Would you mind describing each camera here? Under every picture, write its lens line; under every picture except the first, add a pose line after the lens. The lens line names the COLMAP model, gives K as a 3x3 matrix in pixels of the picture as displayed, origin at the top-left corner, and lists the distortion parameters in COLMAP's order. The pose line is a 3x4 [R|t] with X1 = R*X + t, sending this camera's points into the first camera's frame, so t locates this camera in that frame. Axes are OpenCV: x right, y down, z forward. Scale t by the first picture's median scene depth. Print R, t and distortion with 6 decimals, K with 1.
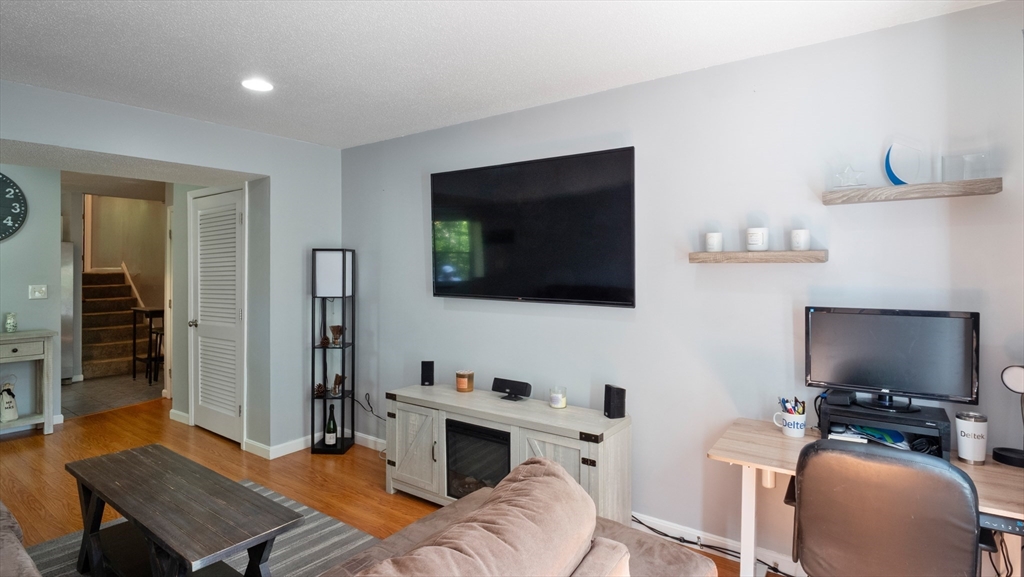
lens RADIAL K [[512.8, 0, 506.1], [0, 512.8, 272.3], [0, 0, 1]] dist [0.001353, -0.013242]
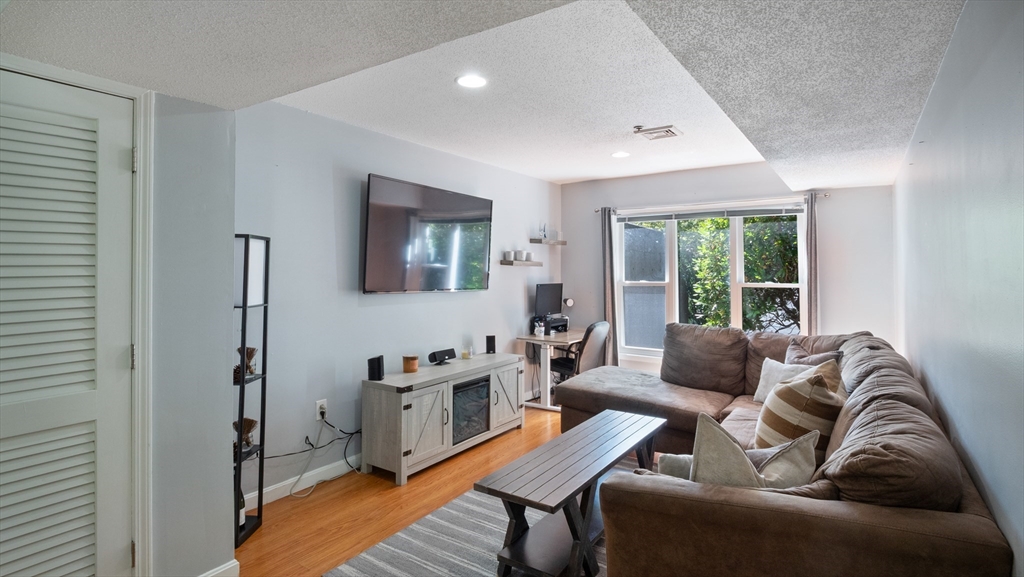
lens RADIAL K [[506.1, 0, 514.9], [0, 506.1, 264.1], [0, 0, 1]] dist [0.002342, -0.027898]
pose [[-0.043258, 0.012136, 0.998990, -1.052296], [-0.007695, 0.999893, -0.012480, -0.000242], [-0.999034, -0.008227, -0.043160, 0.690816]]
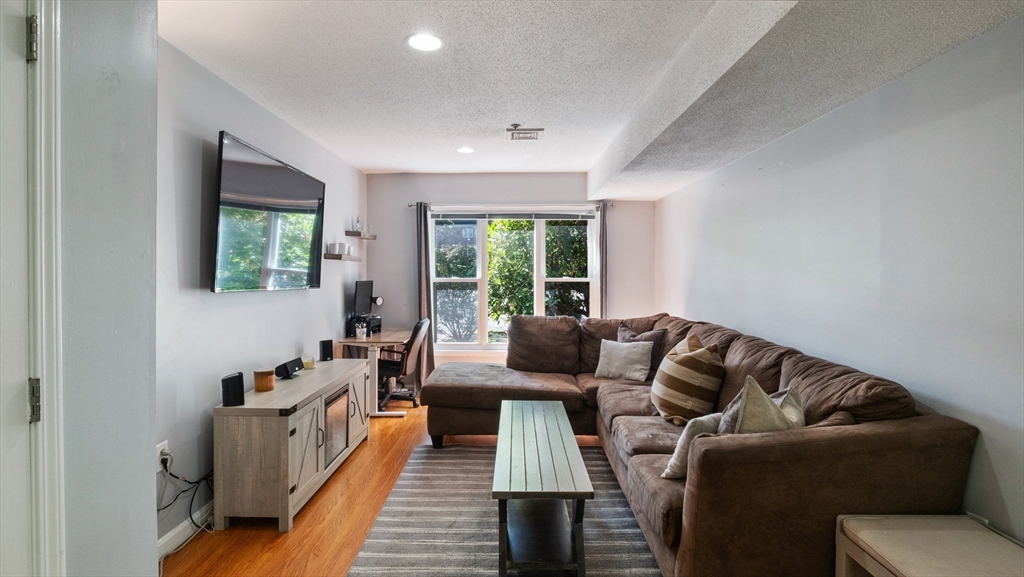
lens RADIAL K [[502.6, 0, 509.8], [0, 502.6, 274.9], [0, 0, 1]] dist [0.000213, -0.029143]
pose [[-0.583708, -0.004415, 0.811952, -0.905386], [-0.006027, 0.999981, 0.001104, 0.017655], [-0.811942, -0.004250, -0.583723, 0.991632]]
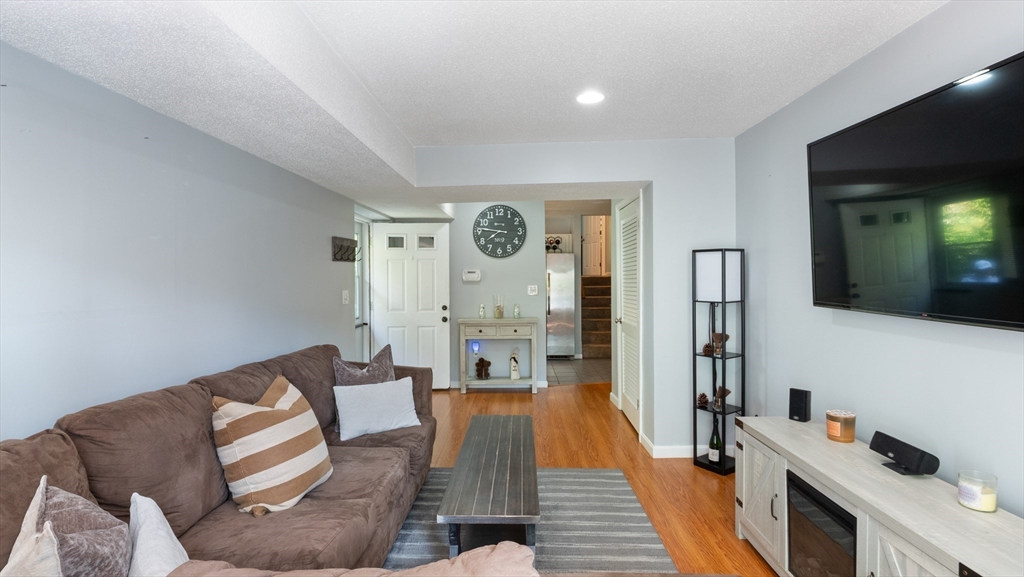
lens RADIAL K [[500.0, 0, 508.0], [0, 500.0, 283.5], [0, 0, 1]] dist [0.003179, -0.013783]
pose [[0.571667, 0.006881, -0.820457, 0.188888], [0.007858, 0.999873, 0.013861, 0.000331], [0.820448, -0.014371, 0.571540, 0.191092]]
